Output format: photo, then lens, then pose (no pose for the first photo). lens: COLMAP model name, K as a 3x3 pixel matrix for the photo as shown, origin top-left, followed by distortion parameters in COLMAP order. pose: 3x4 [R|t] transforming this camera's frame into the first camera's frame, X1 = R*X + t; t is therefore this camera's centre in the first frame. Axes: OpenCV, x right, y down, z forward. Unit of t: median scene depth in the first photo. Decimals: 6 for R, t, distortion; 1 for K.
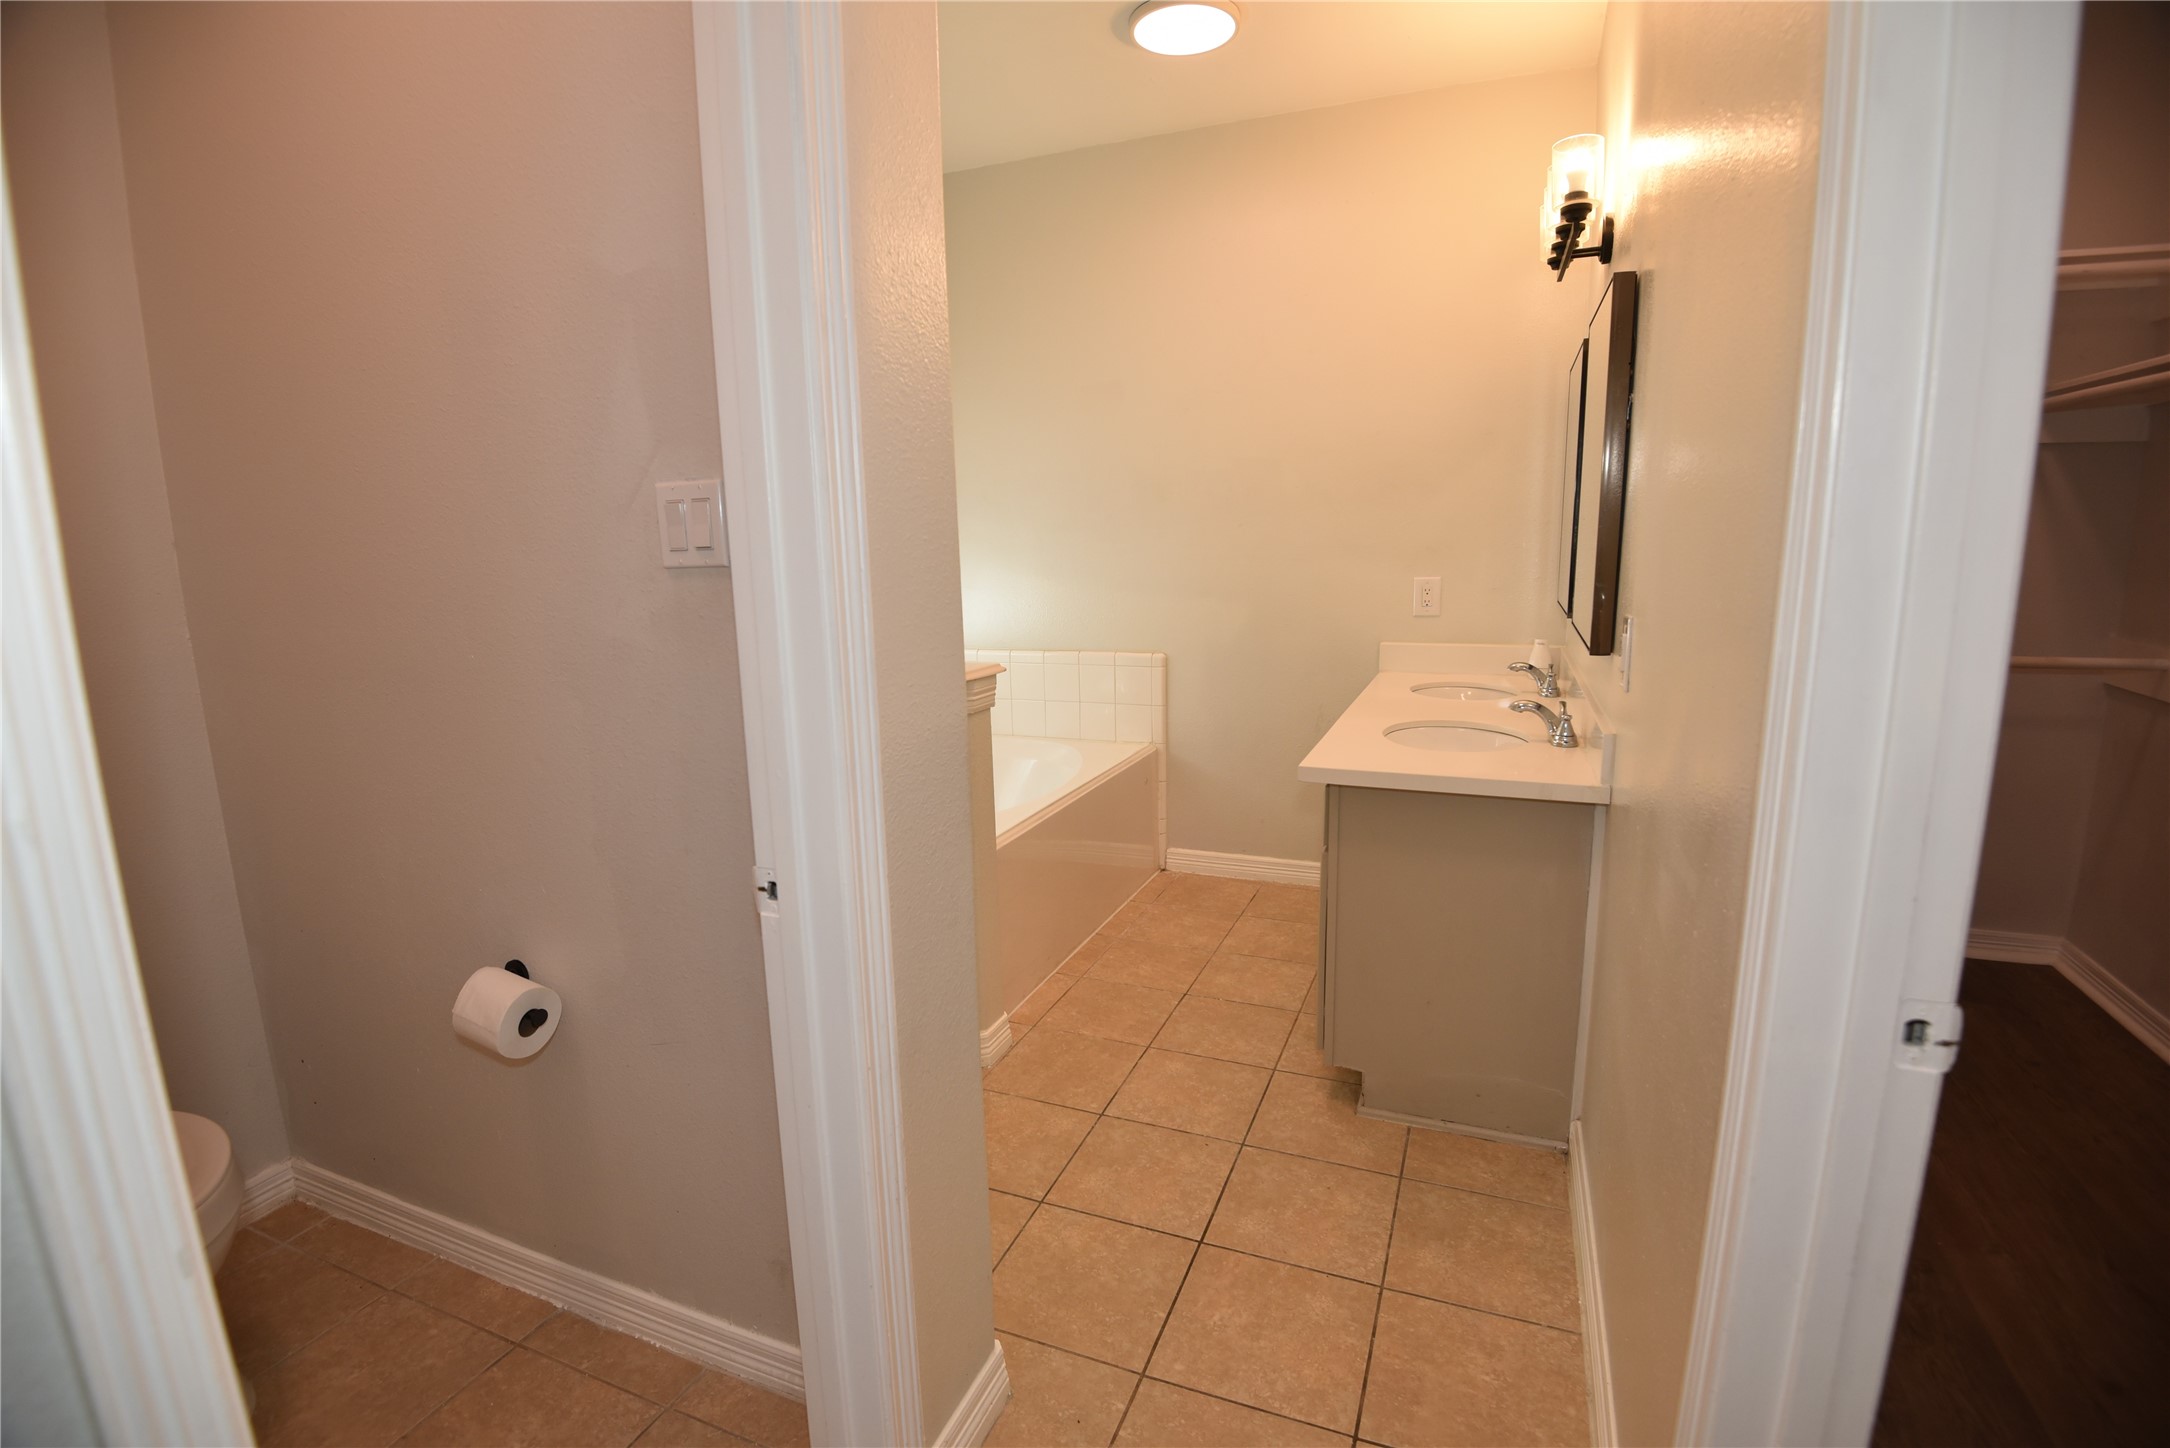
lens RADIAL K [[1002.9, 0, 1082.4], [0, 1002.9, 718.9], [0, 0, 1]] dist [-0.025770, -0.011917]
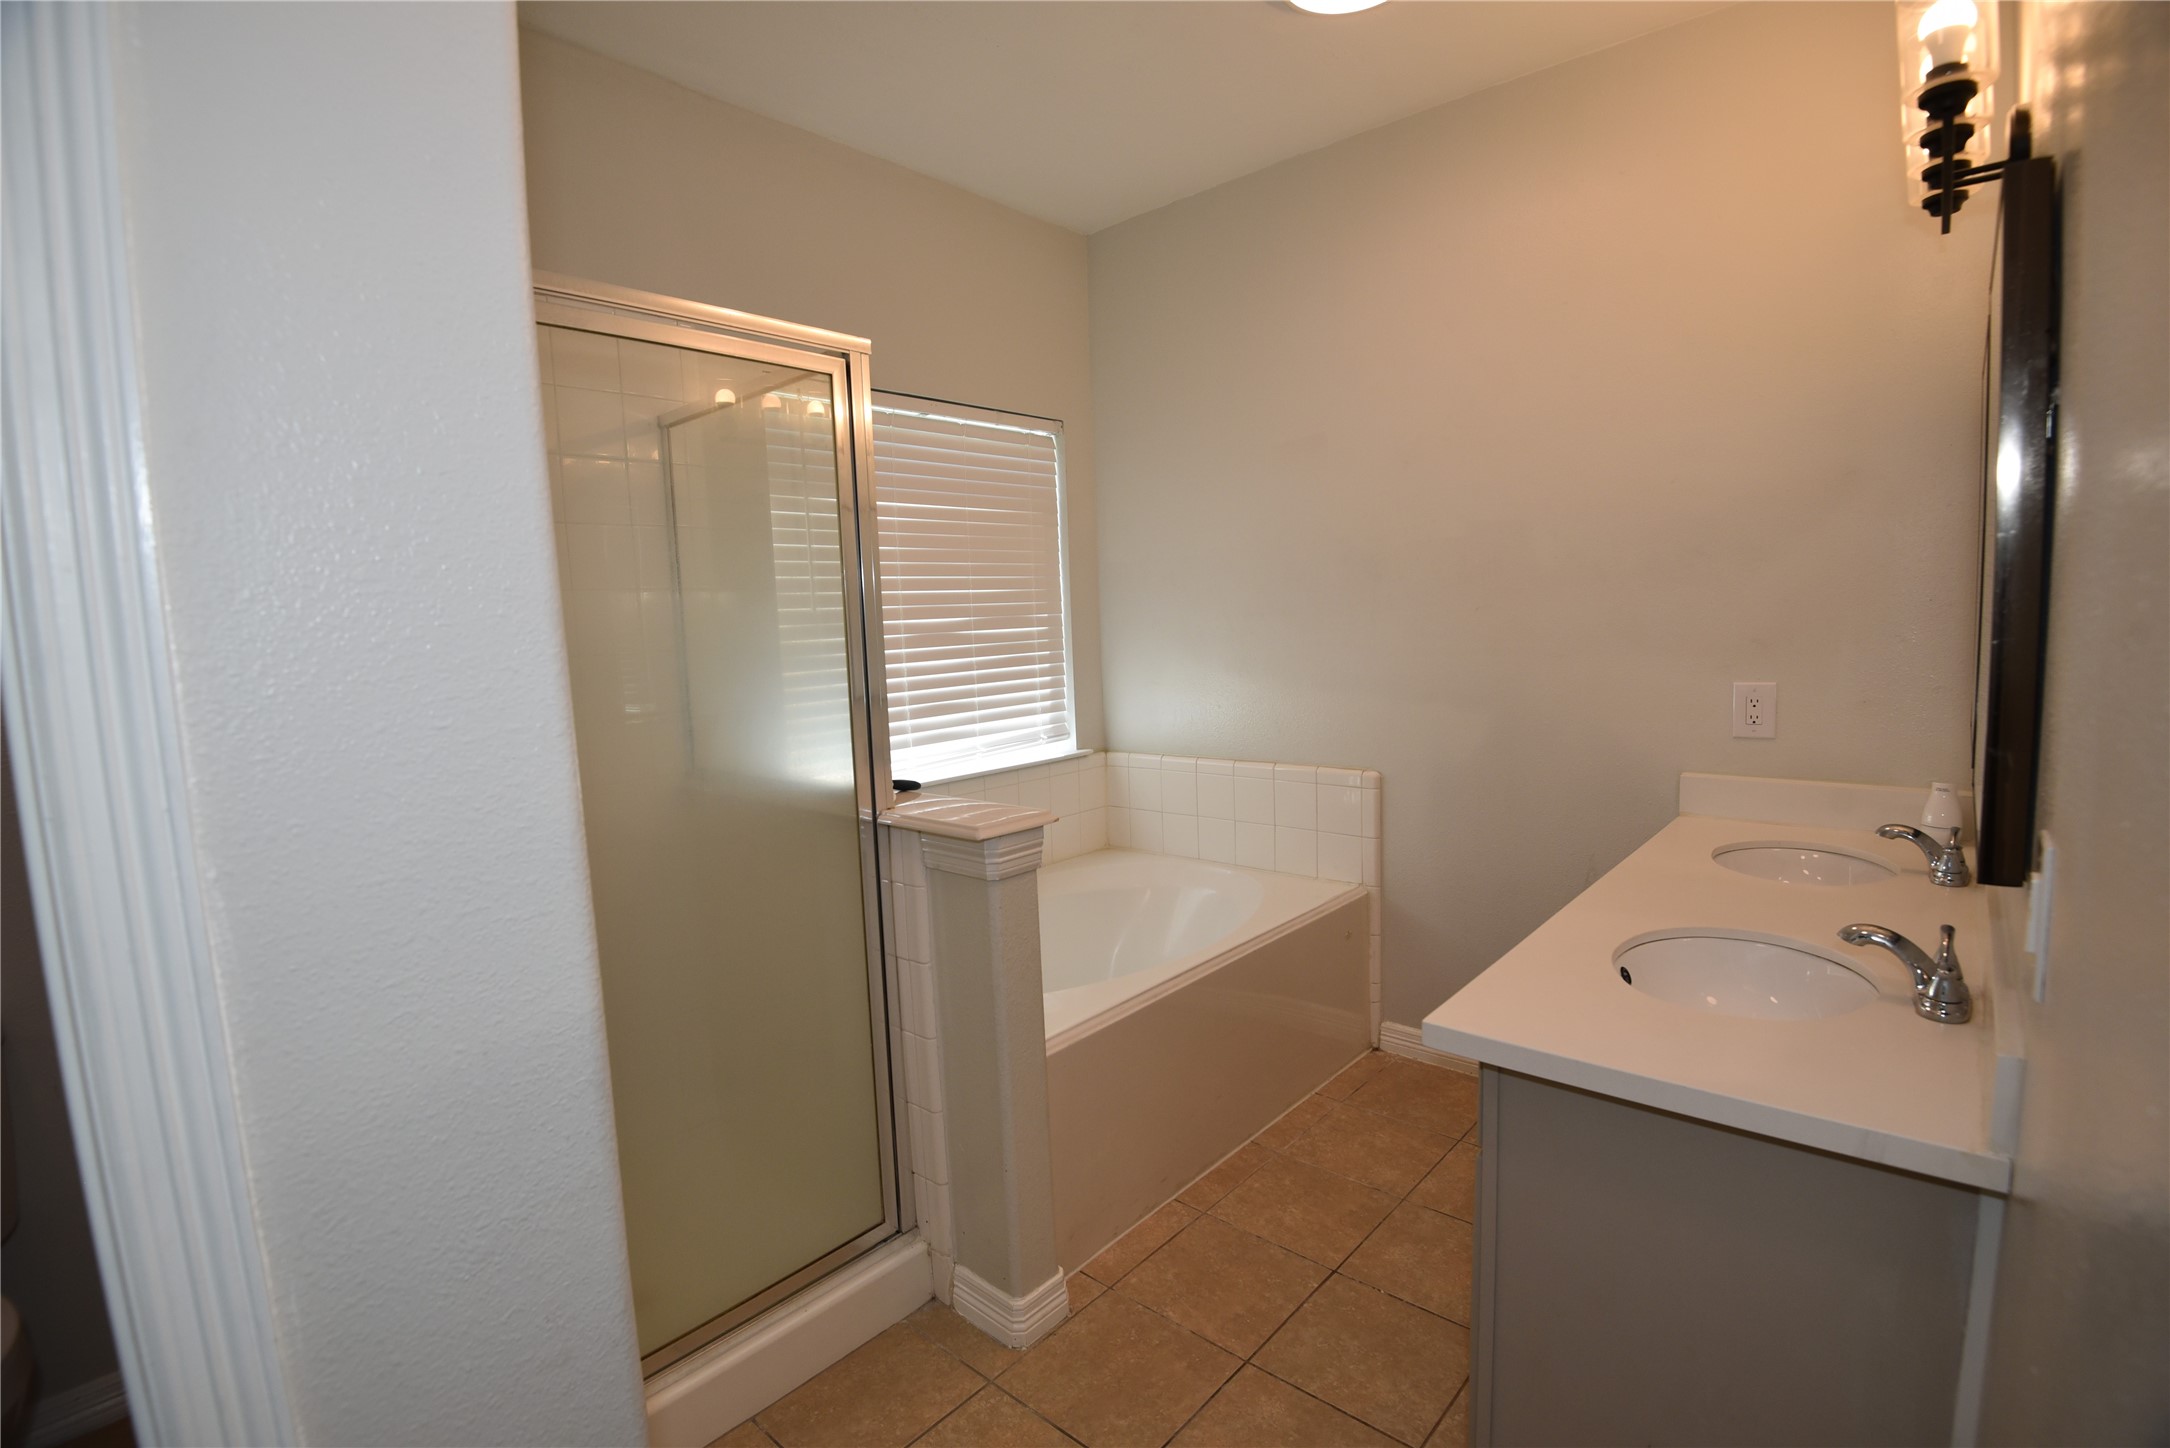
lens RADIAL K [[1002.9, 0, 1099.3], [0, 1002.9, 711.0], [0, 0, 1]] dist [-0.025770, -0.011917]
pose [[0.946918, 0.022407, -0.320694, 0.155091], [-0.043979, 0.997218, -0.060181, -0.069635], [0.318454, 0.071090, 0.945269, 0.240345]]
